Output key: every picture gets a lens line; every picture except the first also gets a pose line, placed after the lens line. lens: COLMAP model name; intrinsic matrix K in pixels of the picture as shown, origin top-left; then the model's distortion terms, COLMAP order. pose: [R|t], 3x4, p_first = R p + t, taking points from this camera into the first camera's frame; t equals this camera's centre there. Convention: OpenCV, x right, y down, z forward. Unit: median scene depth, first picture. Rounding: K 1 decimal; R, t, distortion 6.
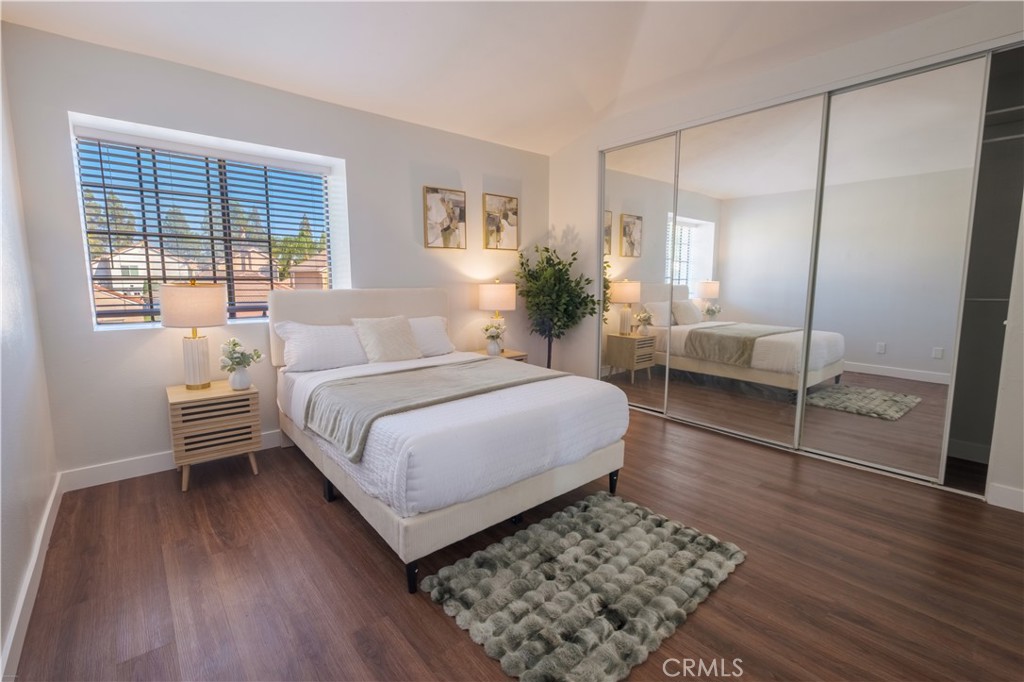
lens RADIAL K [[452.8, 0, 505.0], [0, 452.8, 334.7], [0, 0, 1]] dist [0.000144, 0.000195]
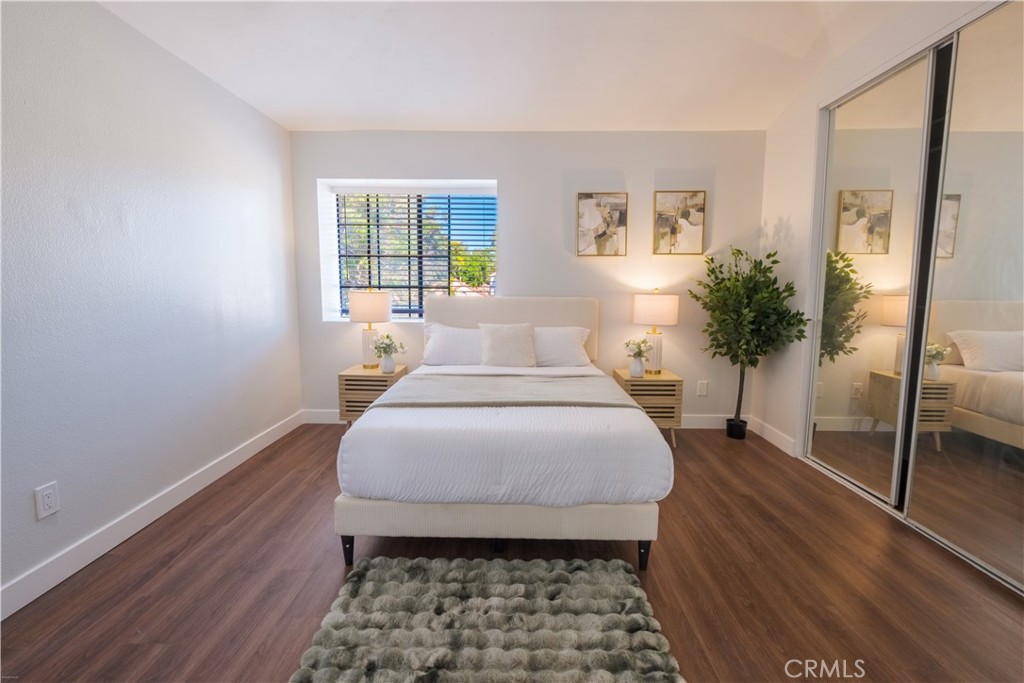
lens RADIAL K [[452.8, 0, 505.0], [0, 452.8, 335.2], [0, 0, 1]] dist [0.000144, 0.000195]
pose [[0.750151, 0.070806, -0.657465, 0.352722], [-0.087667, 0.996123, 0.007253, -0.016399], [0.655430, 0.052197, 0.753450, 0.173260]]
